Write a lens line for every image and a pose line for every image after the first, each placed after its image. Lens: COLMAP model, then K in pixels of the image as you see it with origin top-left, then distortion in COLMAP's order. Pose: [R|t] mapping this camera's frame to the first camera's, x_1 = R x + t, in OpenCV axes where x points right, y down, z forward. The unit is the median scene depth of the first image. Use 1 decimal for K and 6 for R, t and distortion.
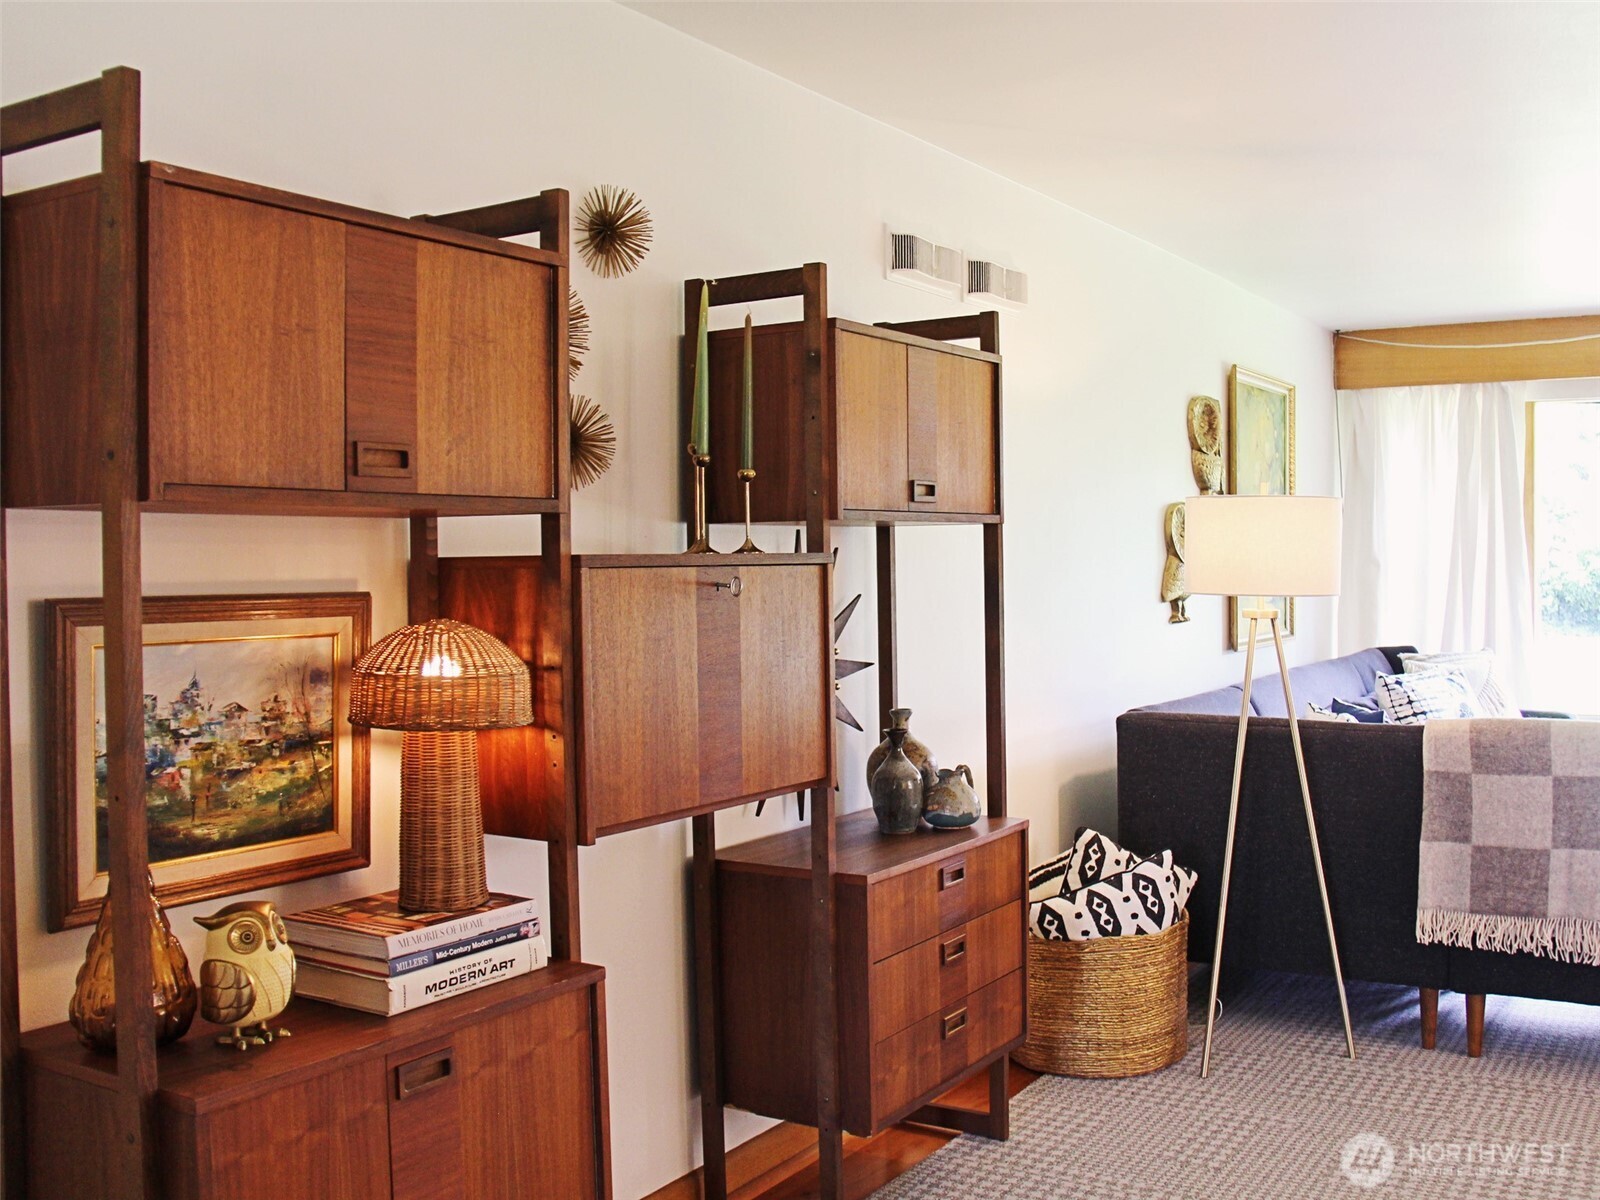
lens RADIAL K [[1598.3, 0, 801.5], [0, 1598.3, 606.2], [0, 0, 1]] dist [-0.142127, 0.000000]
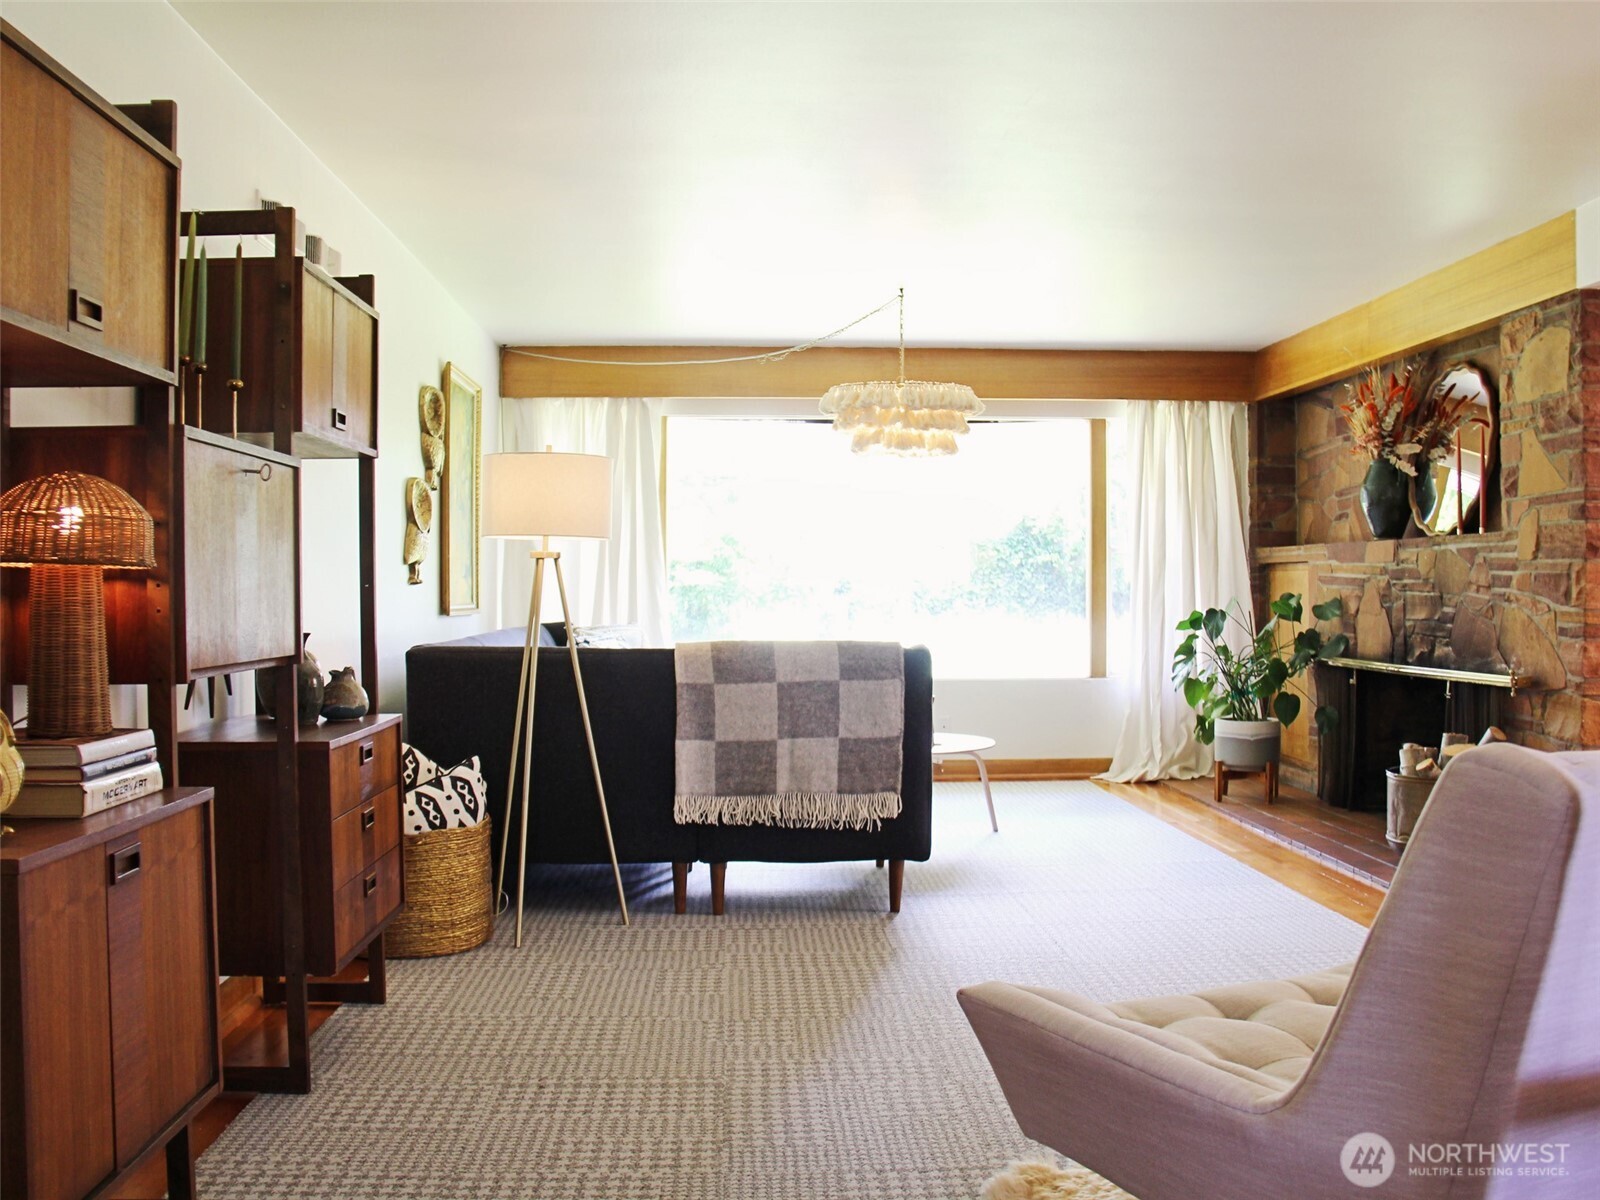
lens RADIAL K [[1598.3, 0, 802.2], [0, 1598.3, 599.1], [0, 0, 1]] dist [-0.142127, 0.000000]
pose [[0.814193, 0.011926, 0.580471, -0.259172], [0.006947, 0.999517, -0.030278, 0.078423], [-0.580552, 0.028685, 0.813717, -0.093079]]
